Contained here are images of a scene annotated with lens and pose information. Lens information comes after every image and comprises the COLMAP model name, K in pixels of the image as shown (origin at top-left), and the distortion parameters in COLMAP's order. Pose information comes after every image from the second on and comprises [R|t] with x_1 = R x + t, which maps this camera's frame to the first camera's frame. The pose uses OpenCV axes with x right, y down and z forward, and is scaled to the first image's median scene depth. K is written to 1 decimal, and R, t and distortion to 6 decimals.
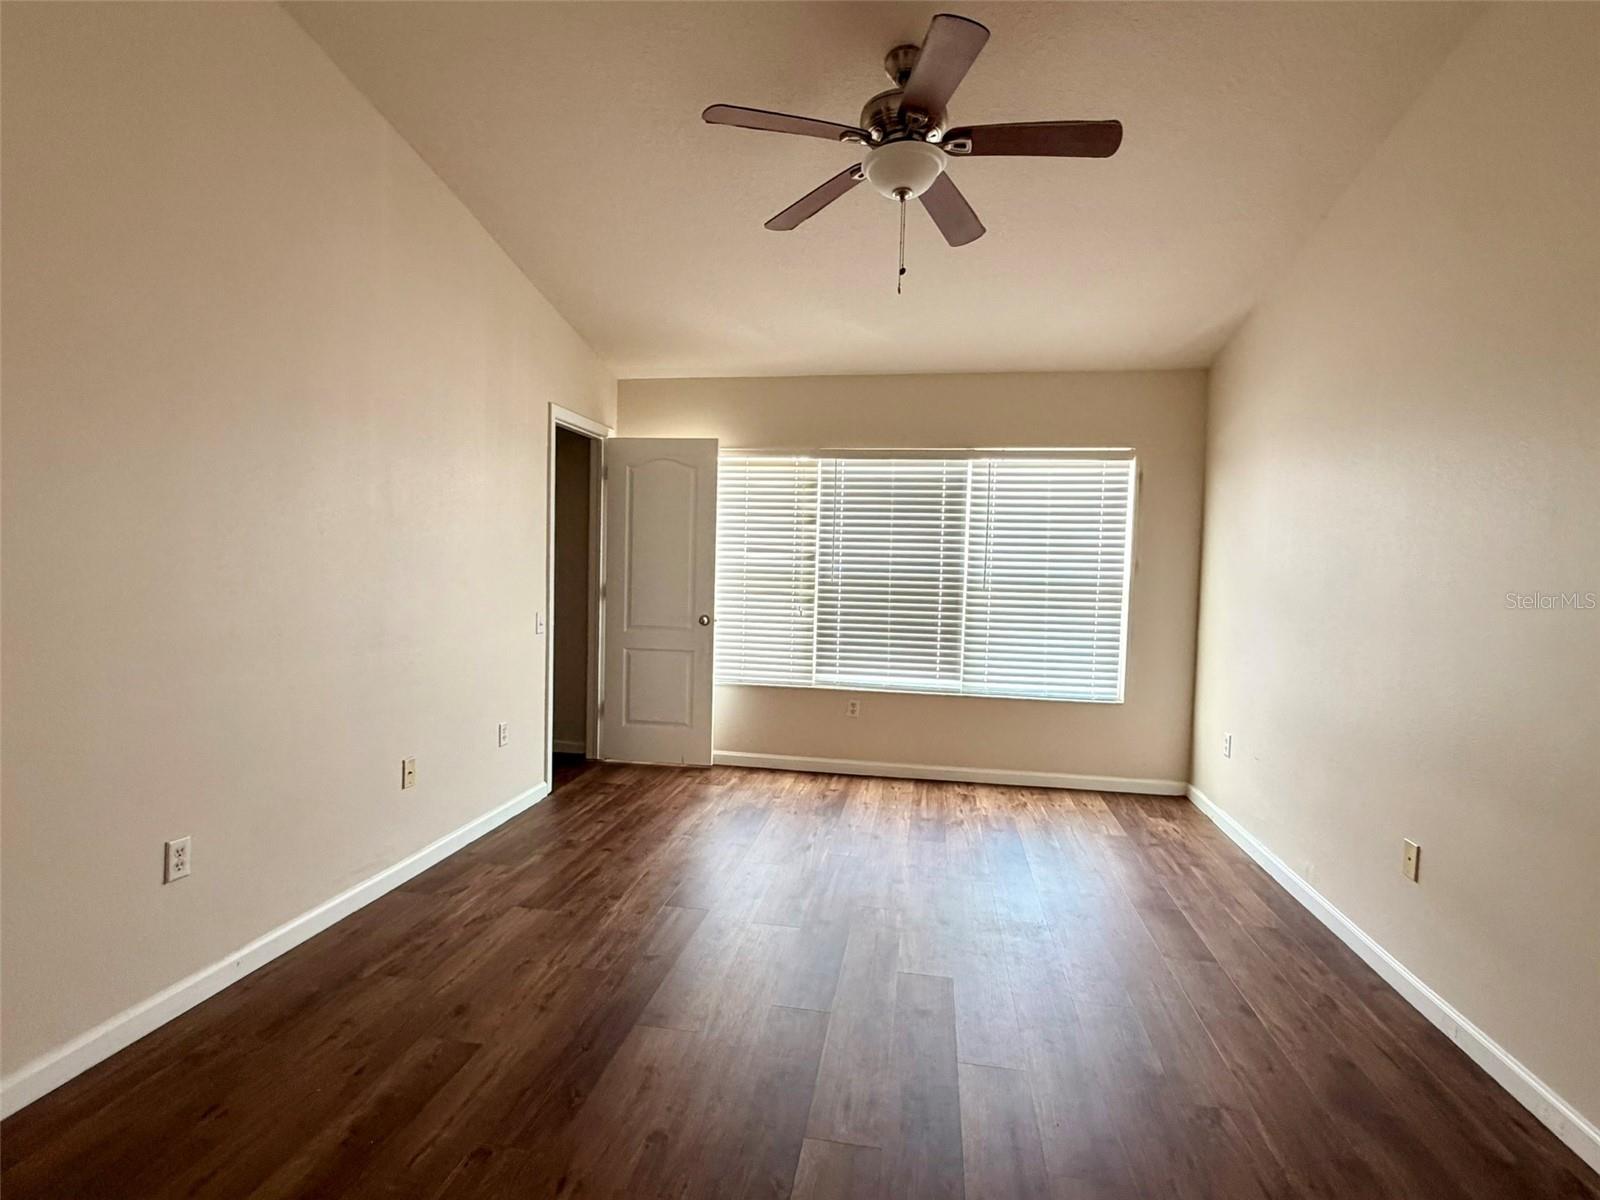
lens RADIAL K [[776.6, 0, 803.8], [0, 776.6, 601.0], [0, 0, 1]] dist [0.001045, -0.000512]
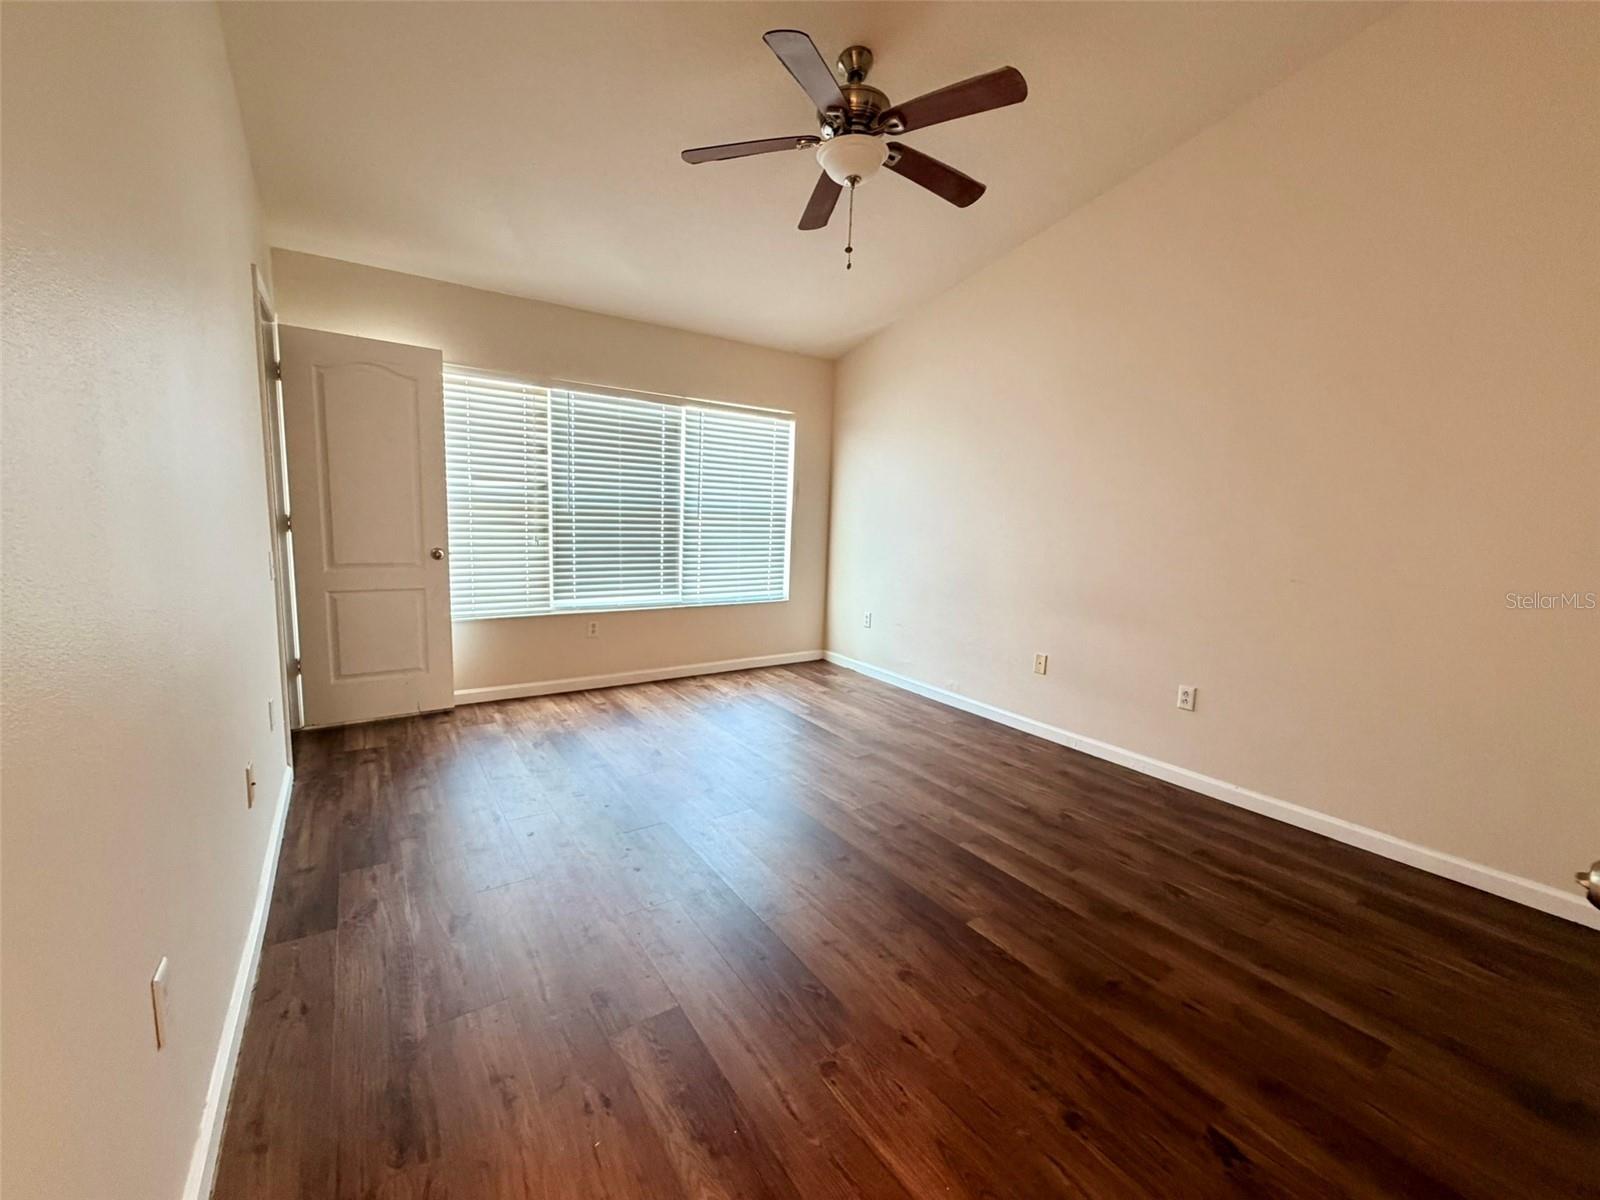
lens RADIAL K [[638.4, 0, 799.6], [0, 638.4, 597.4], [0, 0, 1]] dist [0.001196, -0.000462]
pose [[0.722670, -0.090946, 0.685184, -0.344378], [0.015842, 0.993225, 0.115124, -0.004079], [-0.691012, -0.072342, 0.719215, 0.163339]]
